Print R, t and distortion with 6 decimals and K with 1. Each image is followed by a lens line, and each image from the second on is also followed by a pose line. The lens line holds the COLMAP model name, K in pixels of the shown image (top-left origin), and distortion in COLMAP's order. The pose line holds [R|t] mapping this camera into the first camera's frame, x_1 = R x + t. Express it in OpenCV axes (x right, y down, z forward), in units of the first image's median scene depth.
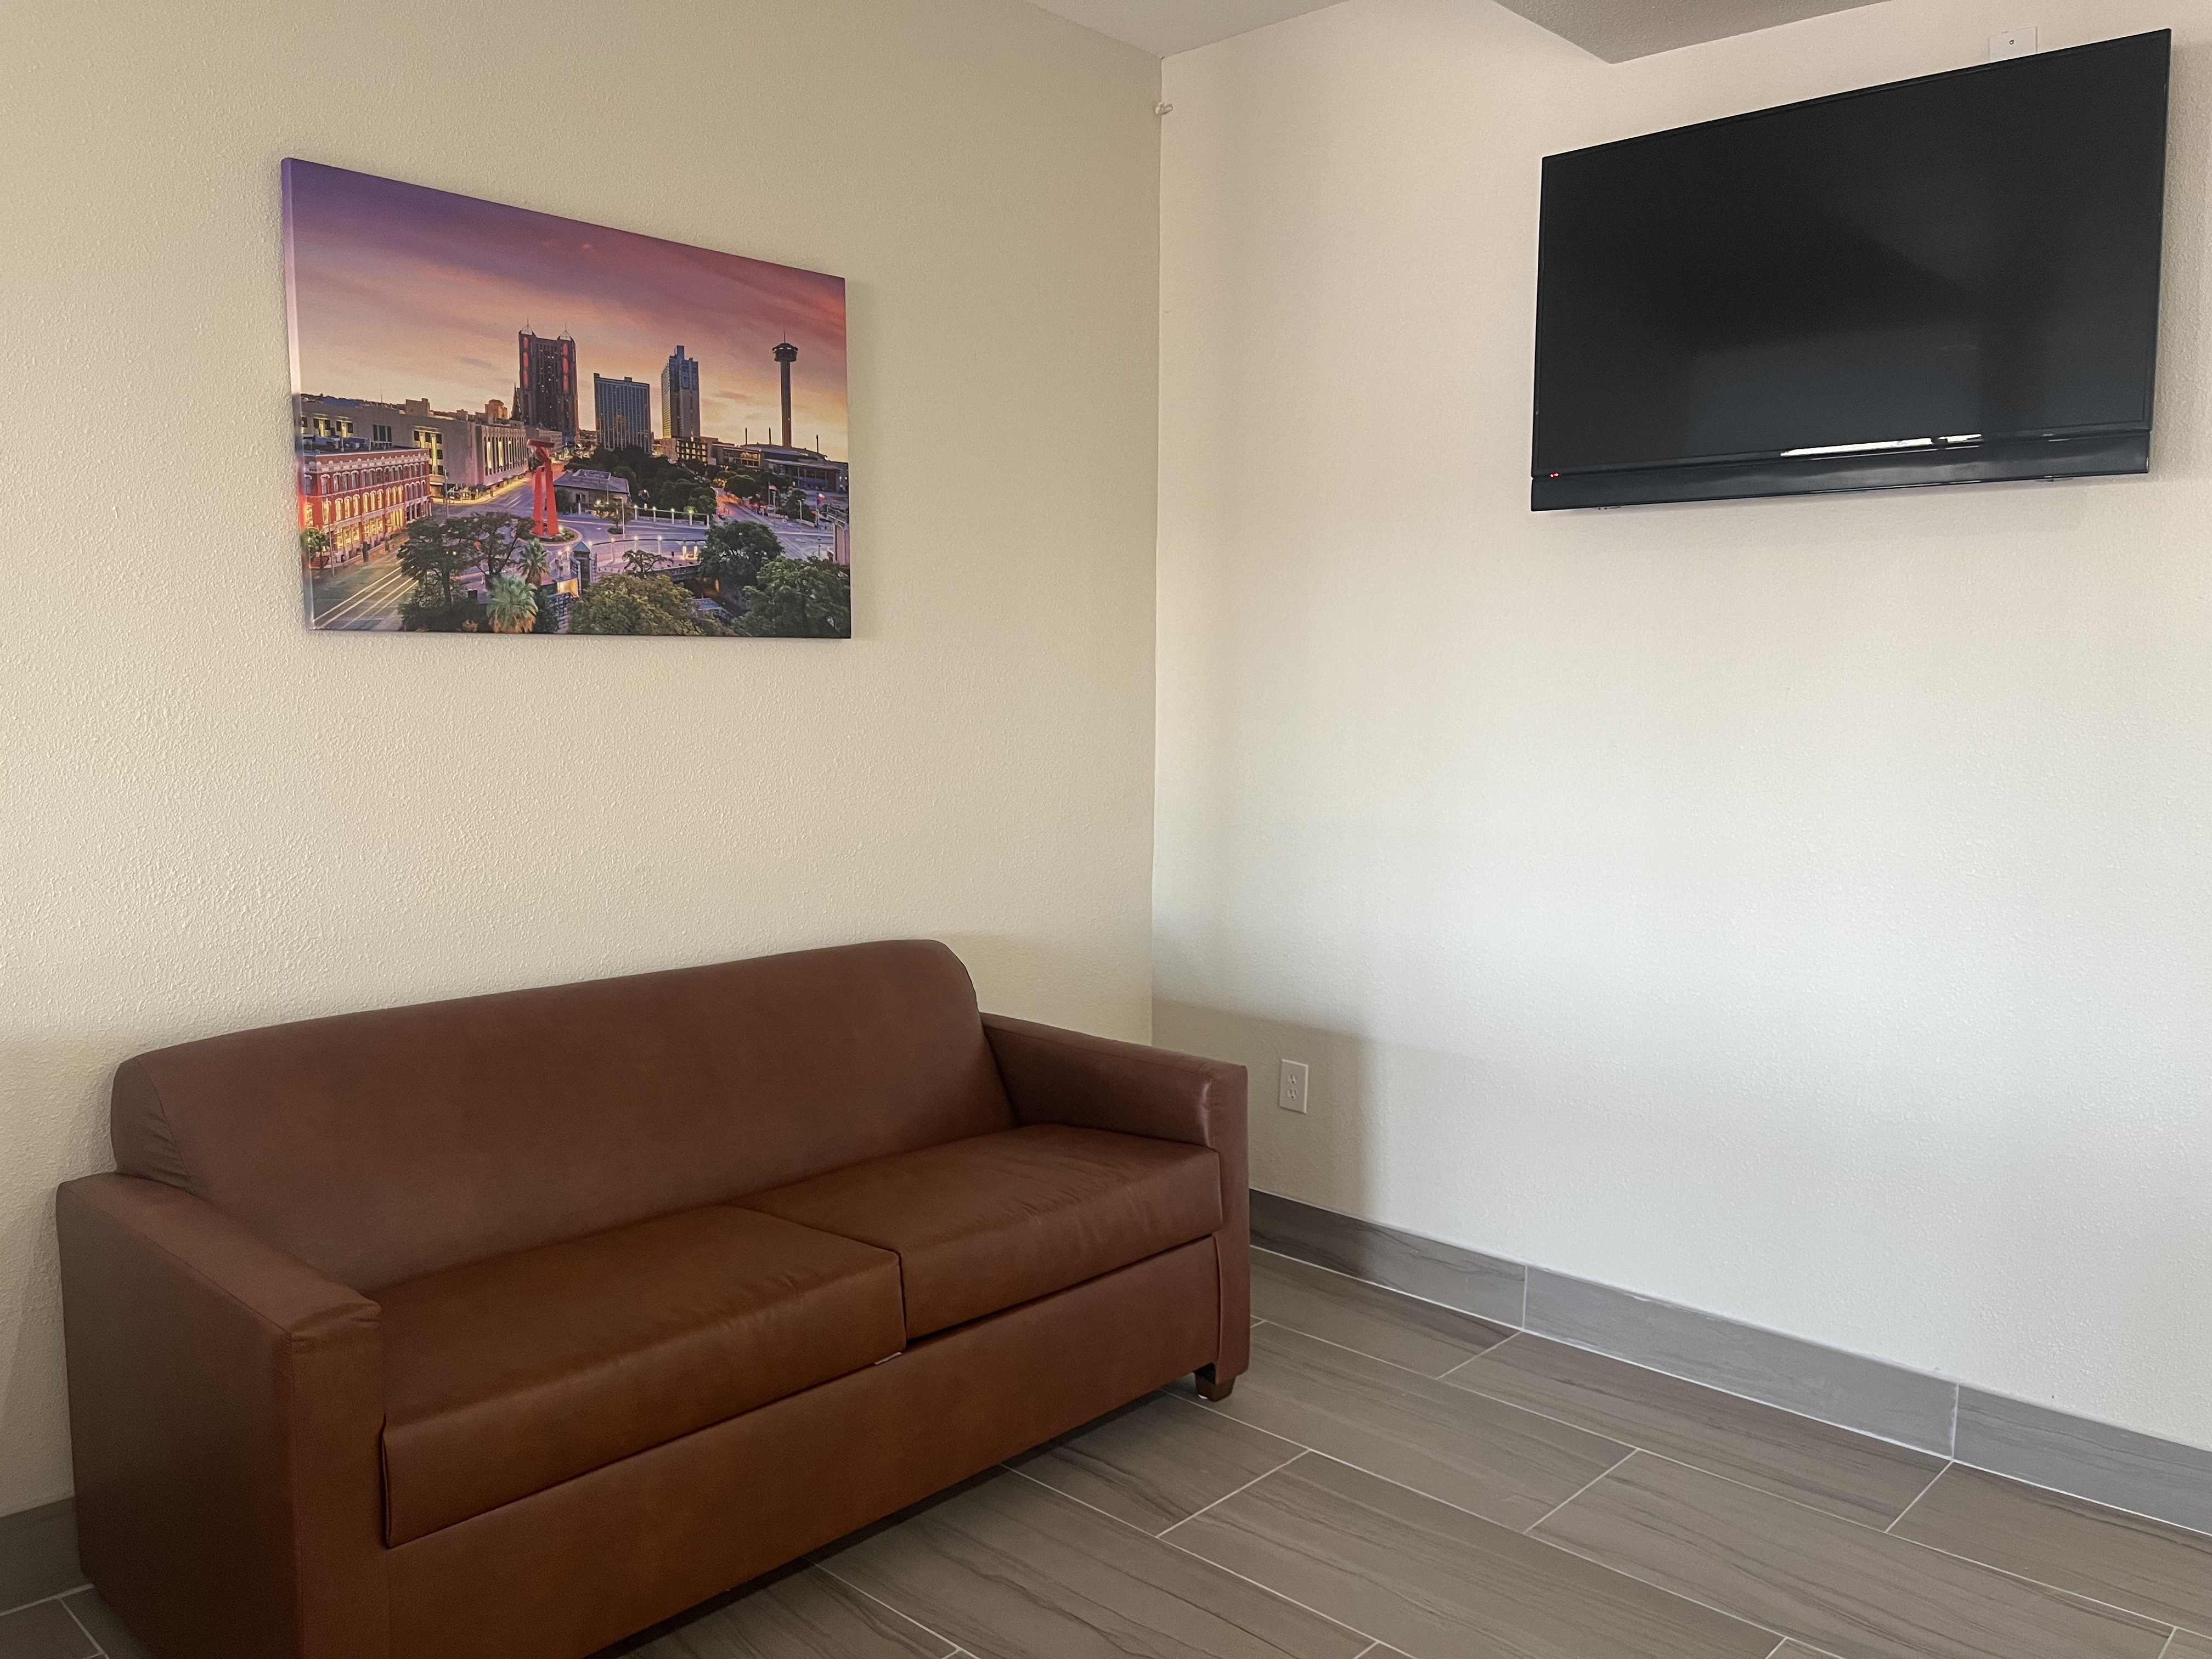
lens RADIAL K [[1712.0, 0, 1104.4], [0, 1712.0, 808.5], [0, 0, 1]] dist [0.016234, -0.004611]
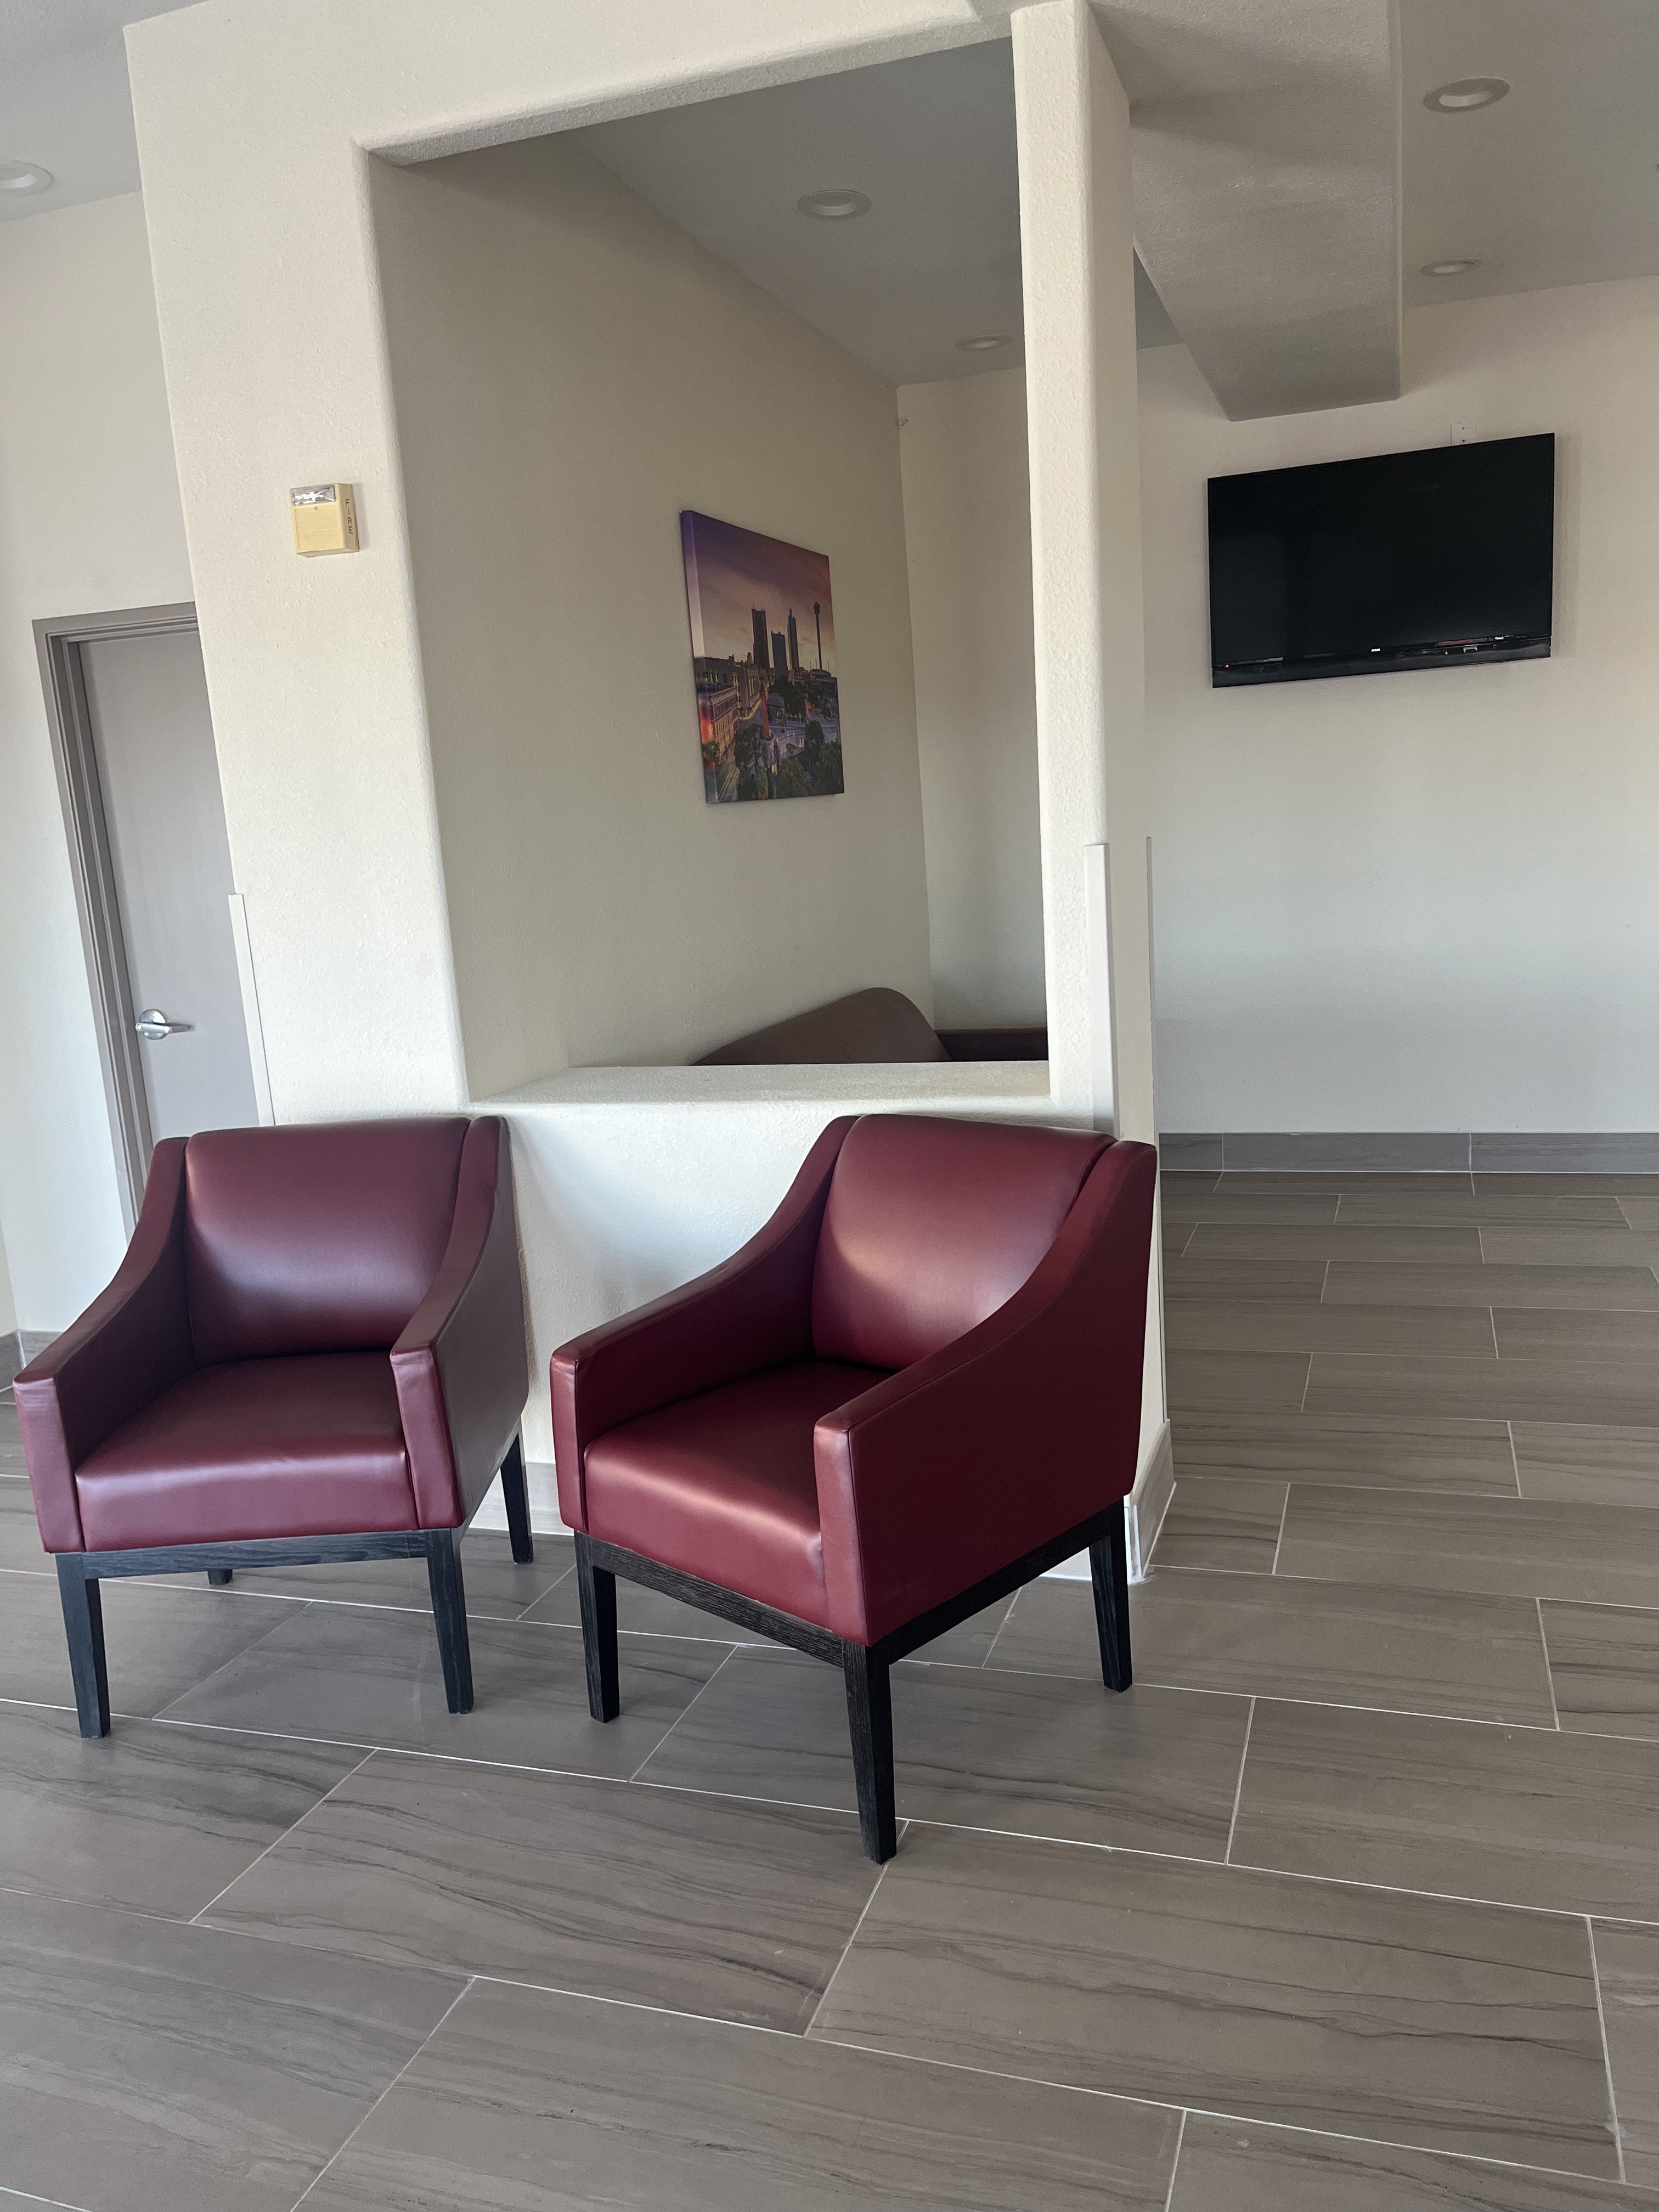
lens RADIAL K [[1712.0, 0, 830.0], [0, 1712.0, 1120.7], [0, 0, 1]] dist [0.016234, -0.004611]
pose [[0.910888, -0.147258, 0.385485, -0.911810], [0.113168, 0.987488, 0.109816, 0.025086], [-0.396833, -0.056406, 0.916156, -0.491228]]
